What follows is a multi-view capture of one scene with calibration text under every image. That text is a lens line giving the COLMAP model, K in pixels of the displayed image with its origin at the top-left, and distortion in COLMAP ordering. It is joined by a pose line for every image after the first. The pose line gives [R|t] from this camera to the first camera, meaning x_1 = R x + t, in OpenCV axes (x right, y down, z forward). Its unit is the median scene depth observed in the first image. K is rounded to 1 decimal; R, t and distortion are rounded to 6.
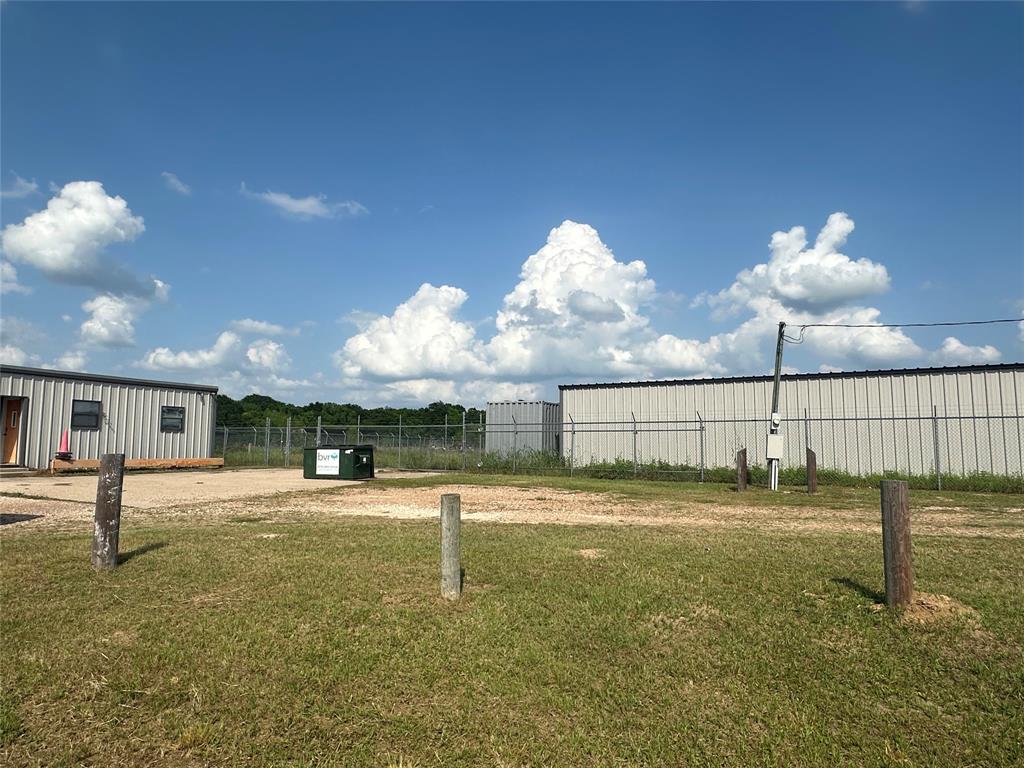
lens RADIAL K [[634.9, 0, 506.8], [0, 634.9, 379.9], [0, 0, 1]] dist [0.002354, 0.000304]
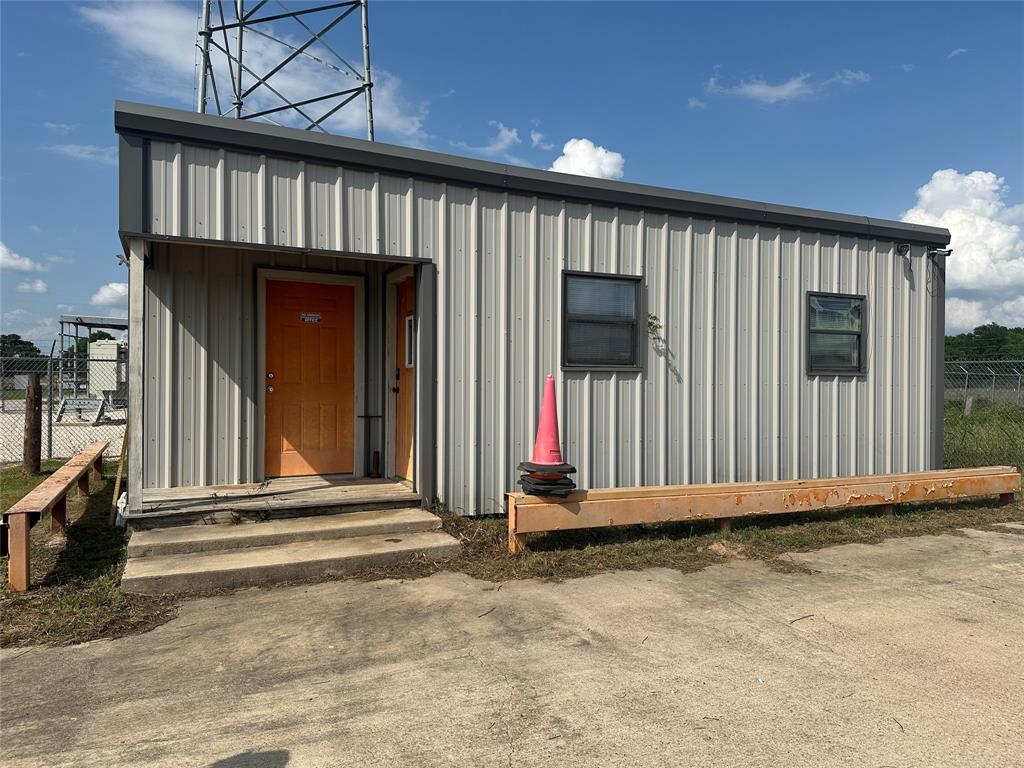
lens RADIAL K [[714.0, 0, 512.0], [0, 714.0, 382.3], [0, 0, 1]] dist [0.005811, -0.001001]
pose [[0.784723, 0.000209, -0.619847, -0.119141], [0.061903, 0.994974, 0.078705, 0.013073], [0.616748, -0.100132, 0.780766, 0.173294]]
